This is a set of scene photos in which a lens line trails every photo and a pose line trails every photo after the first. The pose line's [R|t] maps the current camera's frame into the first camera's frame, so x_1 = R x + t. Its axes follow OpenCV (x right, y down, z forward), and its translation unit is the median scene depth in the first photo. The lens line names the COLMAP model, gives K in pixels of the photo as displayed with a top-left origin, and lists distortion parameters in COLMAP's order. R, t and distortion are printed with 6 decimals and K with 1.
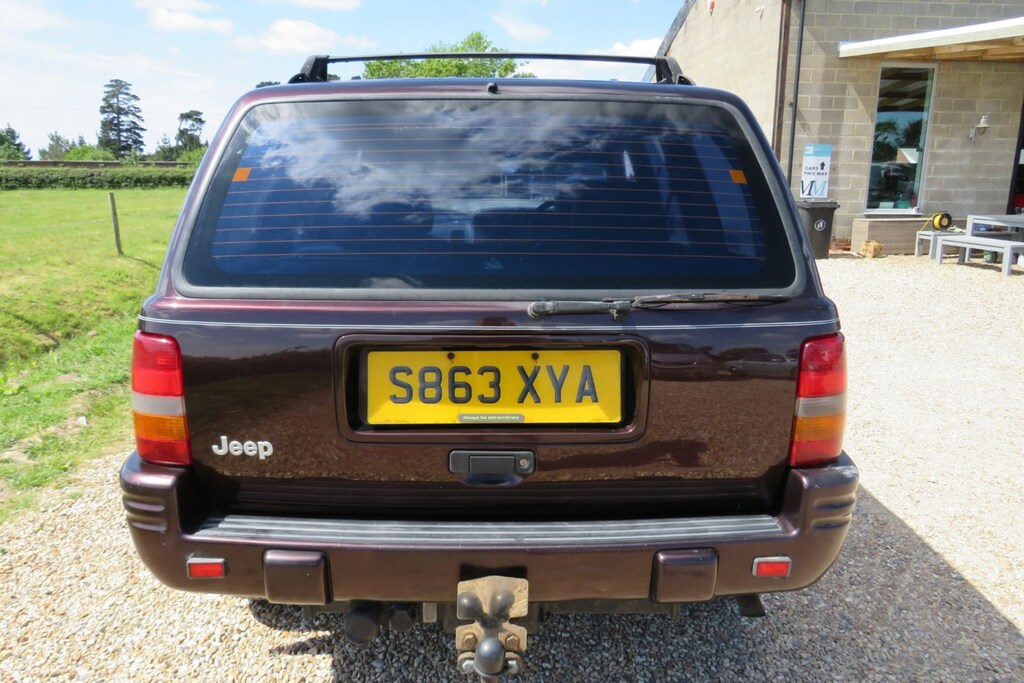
lens RADIAL K [[715.2, 0, 512.0], [0, 715.2, 341.5], [0, 0, 1]] dist [-0.038512, 0.034909]
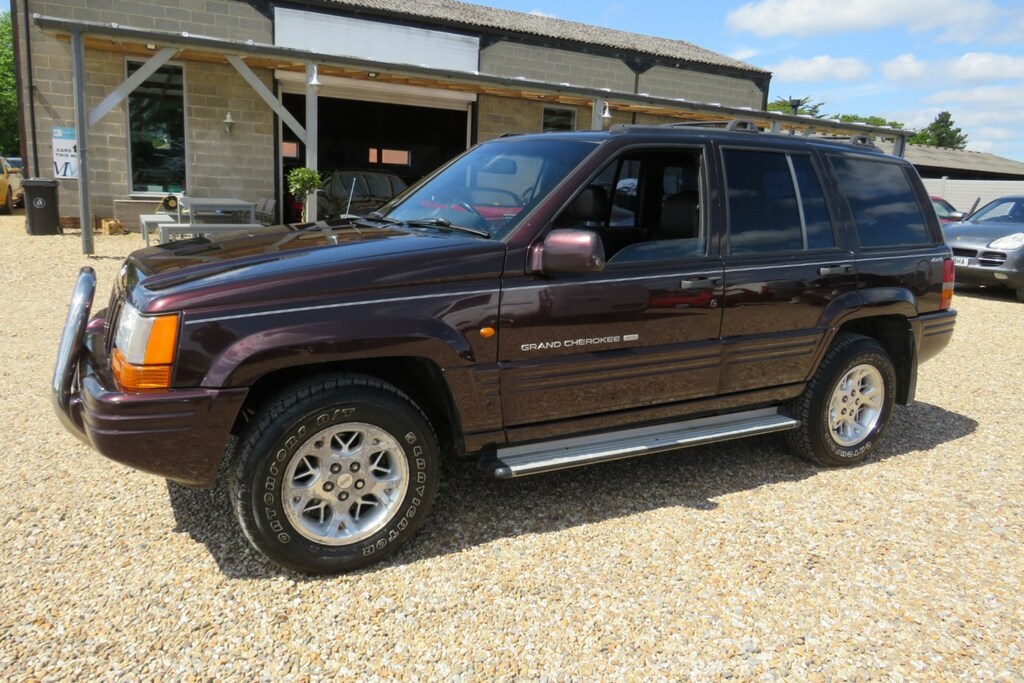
lens RADIAL K [[716.0, 0, 510.9], [0, 716.0, 334.6], [0, 0, 1]] dist [-0.052025, 0.038589]
pose [[0.914528, -0.036530, 0.402869, 0.593156], [0.040832, 0.999164, -0.002092, 0.055793], [-0.402455, 0.018363, 0.915255, -0.207874]]
